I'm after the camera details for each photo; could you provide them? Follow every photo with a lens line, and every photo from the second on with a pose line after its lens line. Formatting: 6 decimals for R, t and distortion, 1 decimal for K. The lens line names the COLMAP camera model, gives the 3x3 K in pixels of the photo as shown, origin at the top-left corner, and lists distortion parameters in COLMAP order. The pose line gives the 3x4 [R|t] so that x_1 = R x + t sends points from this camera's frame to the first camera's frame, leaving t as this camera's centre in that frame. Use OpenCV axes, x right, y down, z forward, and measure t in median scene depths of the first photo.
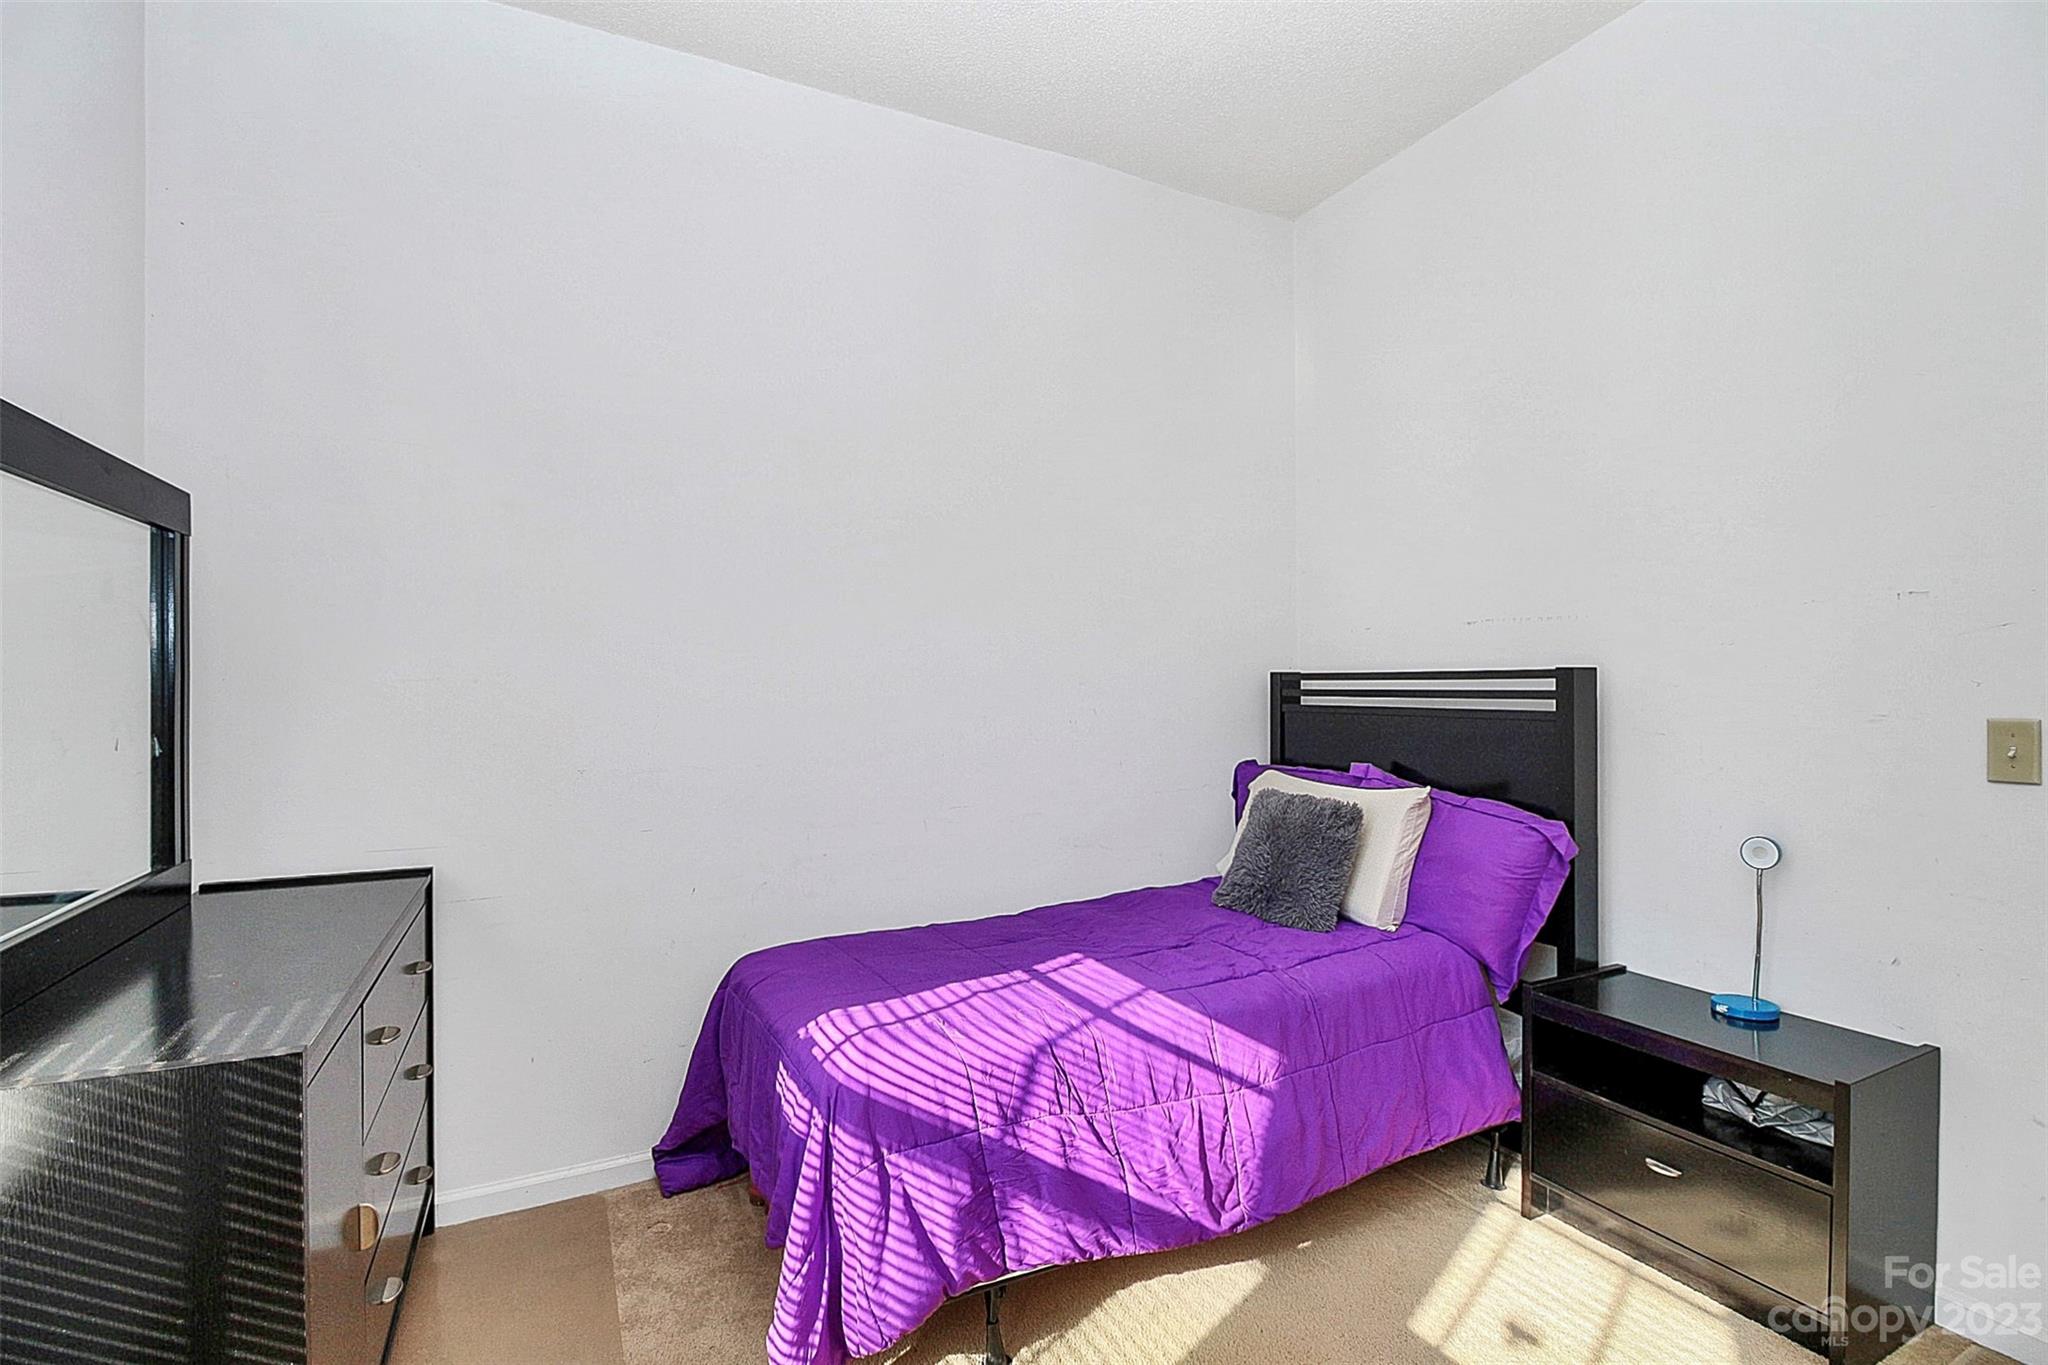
lens RADIAL K [[955.2, 0, 1016.9], [0, 955.2, 665.4], [0, 0, 1]] dist [-0.002390, -0.009310]
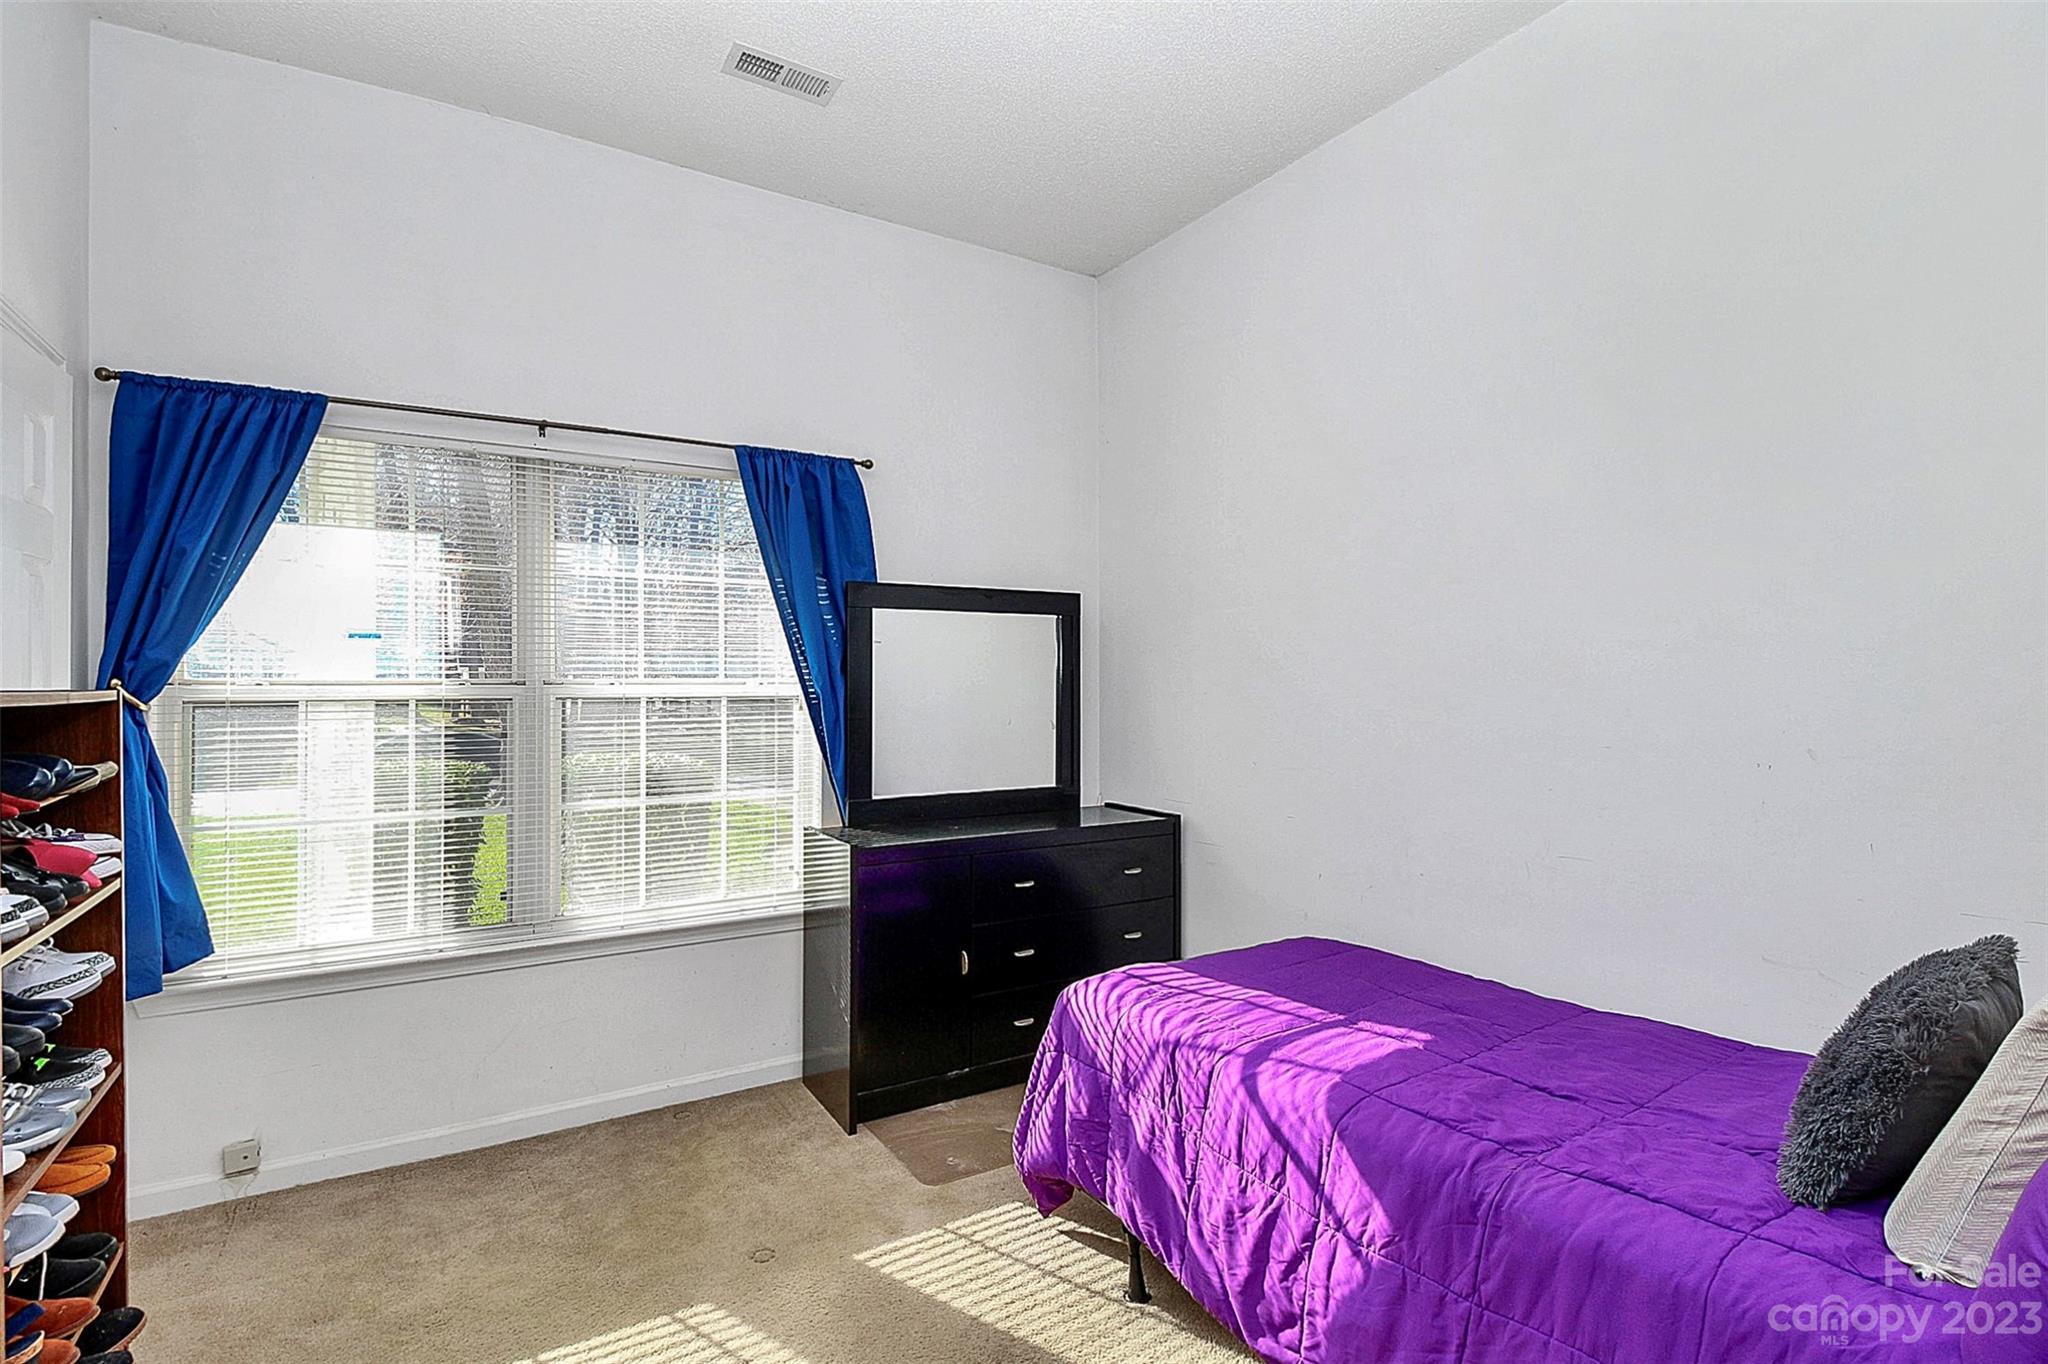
lens RADIAL K [[977.4, 0, 1043.9], [0, 977.4, 689.4], [0, 0, 1]] dist [-0.003425, -0.000772]
pose [[0.103380, 0.009109, -0.994600, 0.998468], [0.014910, 0.999832, 0.010706, -0.010022], [0.994530, -0.015936, 0.103226, 0.686361]]
